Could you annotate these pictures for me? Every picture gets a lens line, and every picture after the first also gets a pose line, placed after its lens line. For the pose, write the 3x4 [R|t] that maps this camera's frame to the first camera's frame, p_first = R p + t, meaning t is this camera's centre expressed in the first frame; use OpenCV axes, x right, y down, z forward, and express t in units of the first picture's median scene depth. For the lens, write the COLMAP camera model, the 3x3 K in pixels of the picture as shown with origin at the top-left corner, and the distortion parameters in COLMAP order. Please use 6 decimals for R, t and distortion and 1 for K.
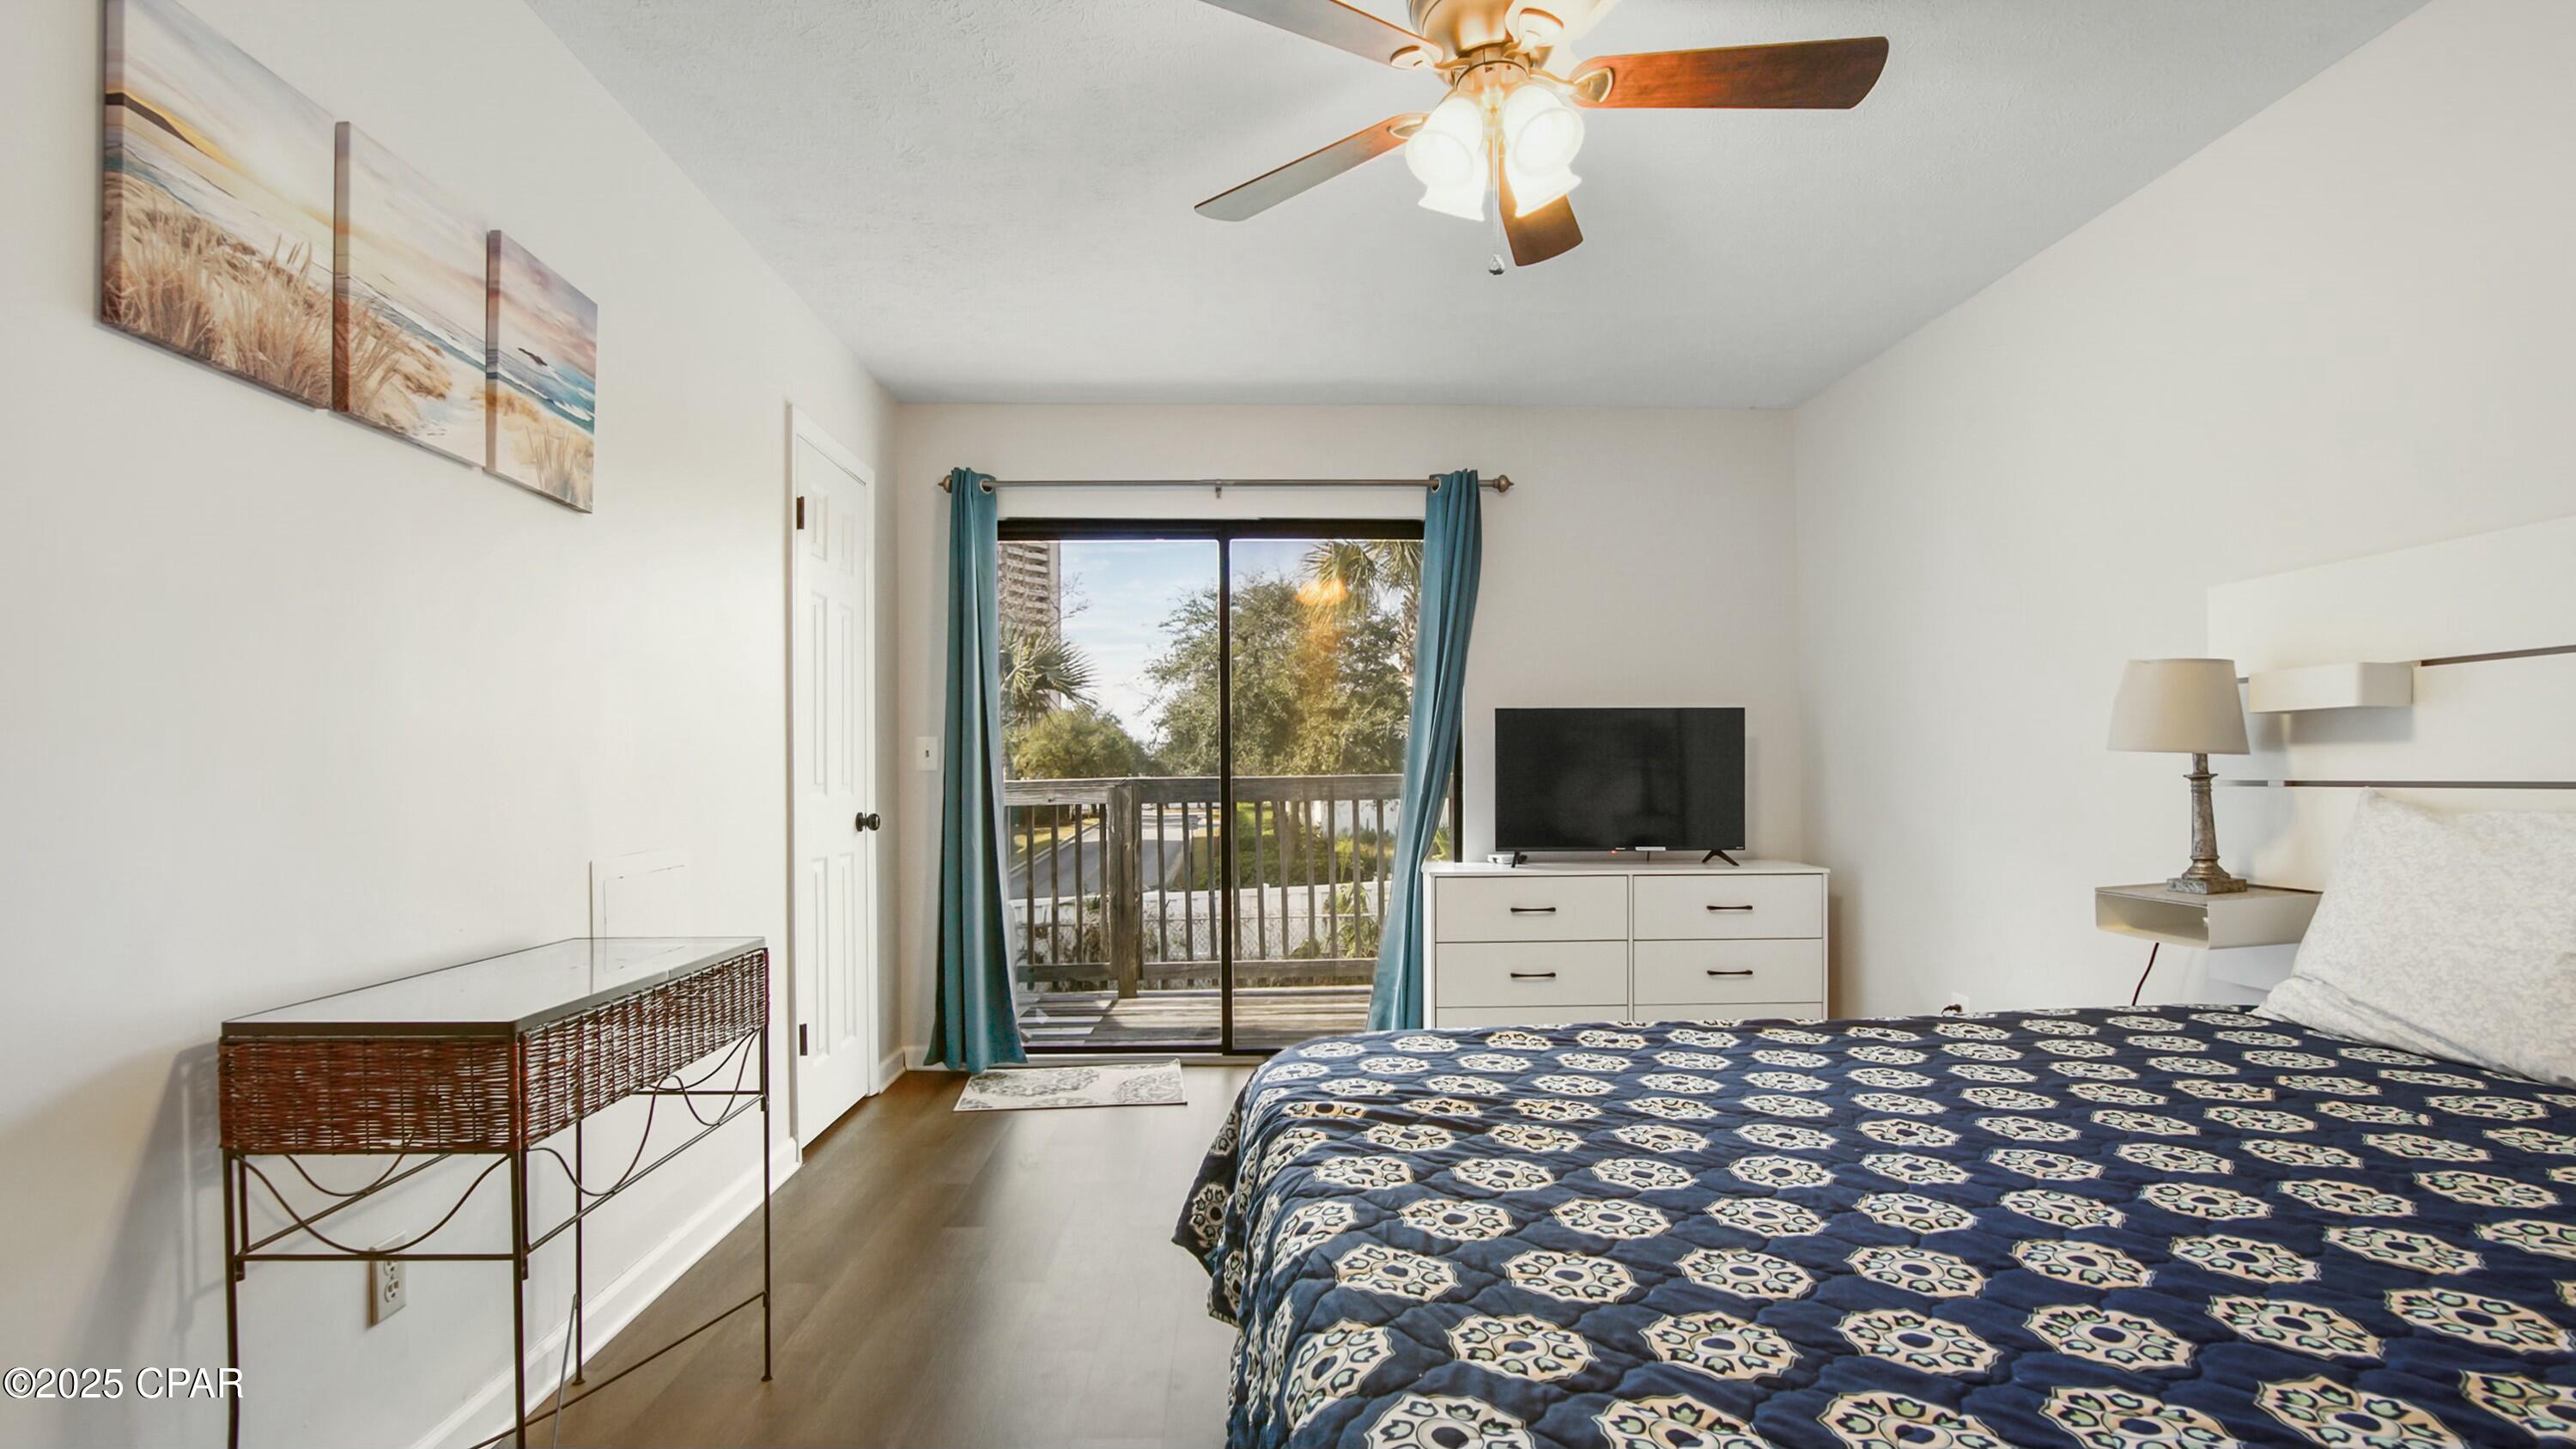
lens RADIAL K [[1219.3, 0, 1267.4], [0, 1219.3, 777.8], [0, 0, 1]] dist [0.003913, 0.000691]
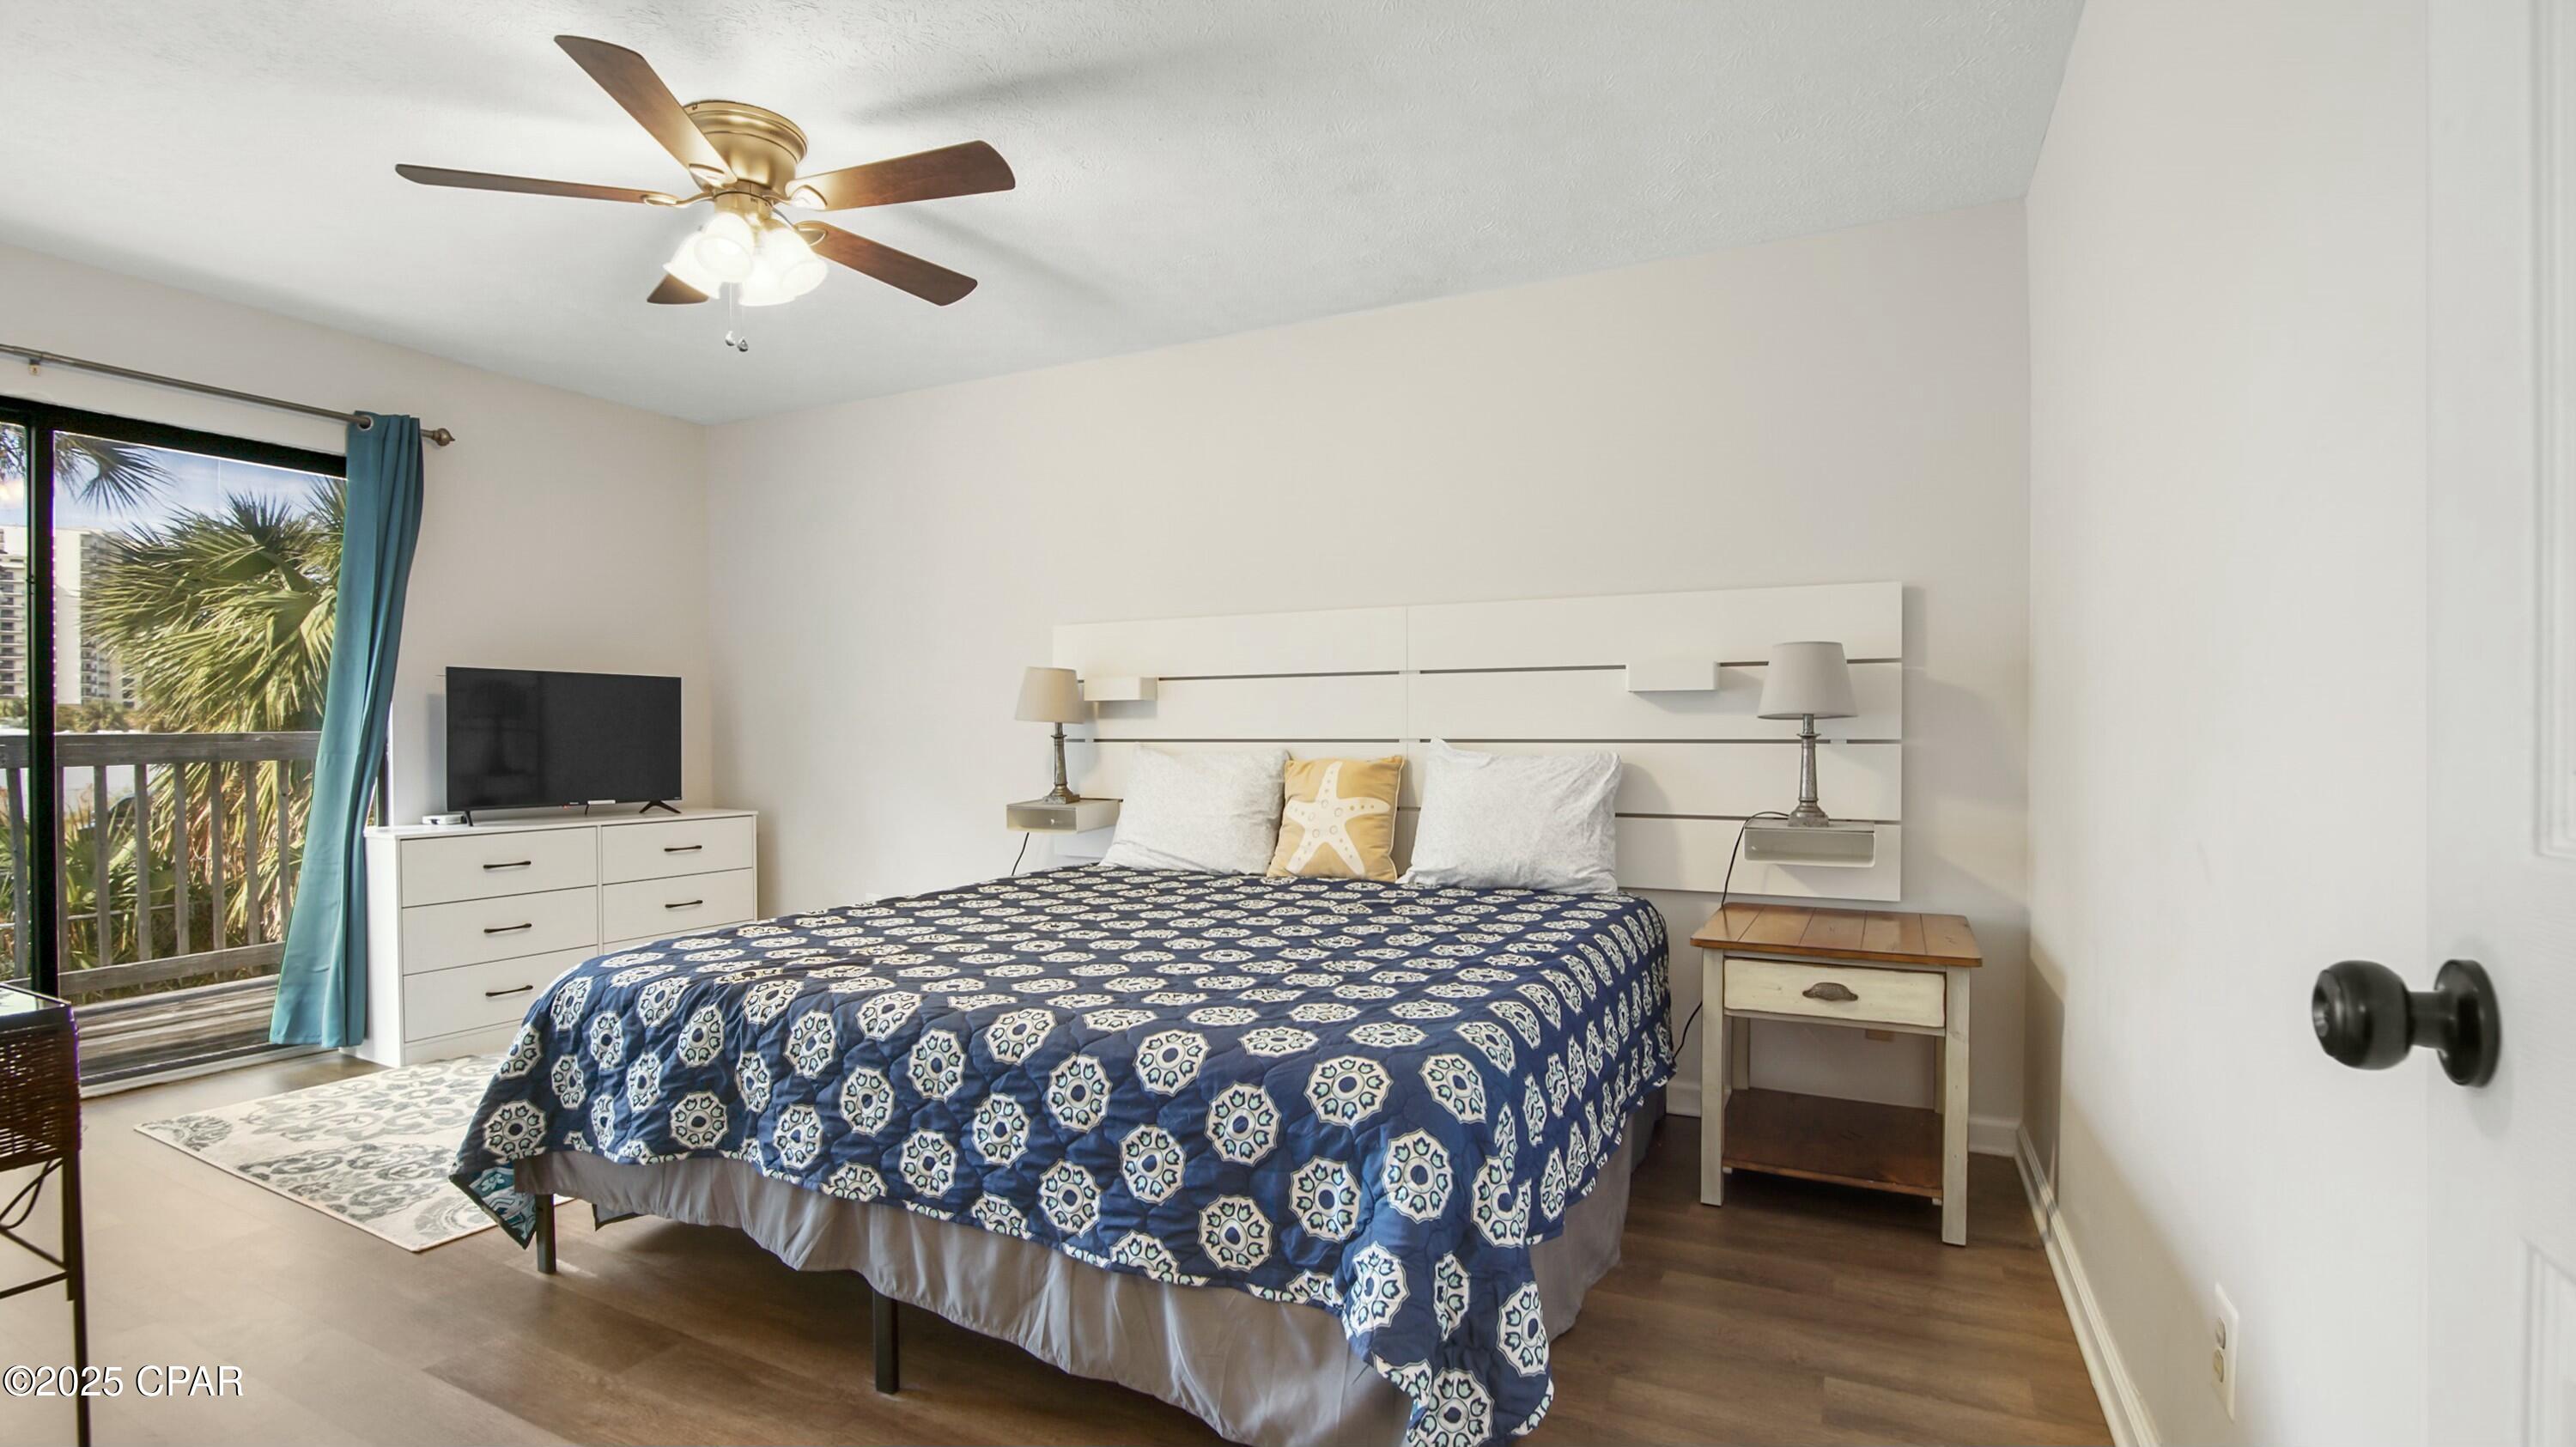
lens RADIAL K [[1219.2, 0, 1279.8], [0, 1219.2, 736.1], [0, 0, 1]] dist [0.003913, 0.000691]
pose [[0.489792, 0.002296, 0.871836, -0.333058], [0.000067, 0.999996, -0.002671, 0.001823], [-0.871839, 0.001367, 0.489790, -0.065738]]
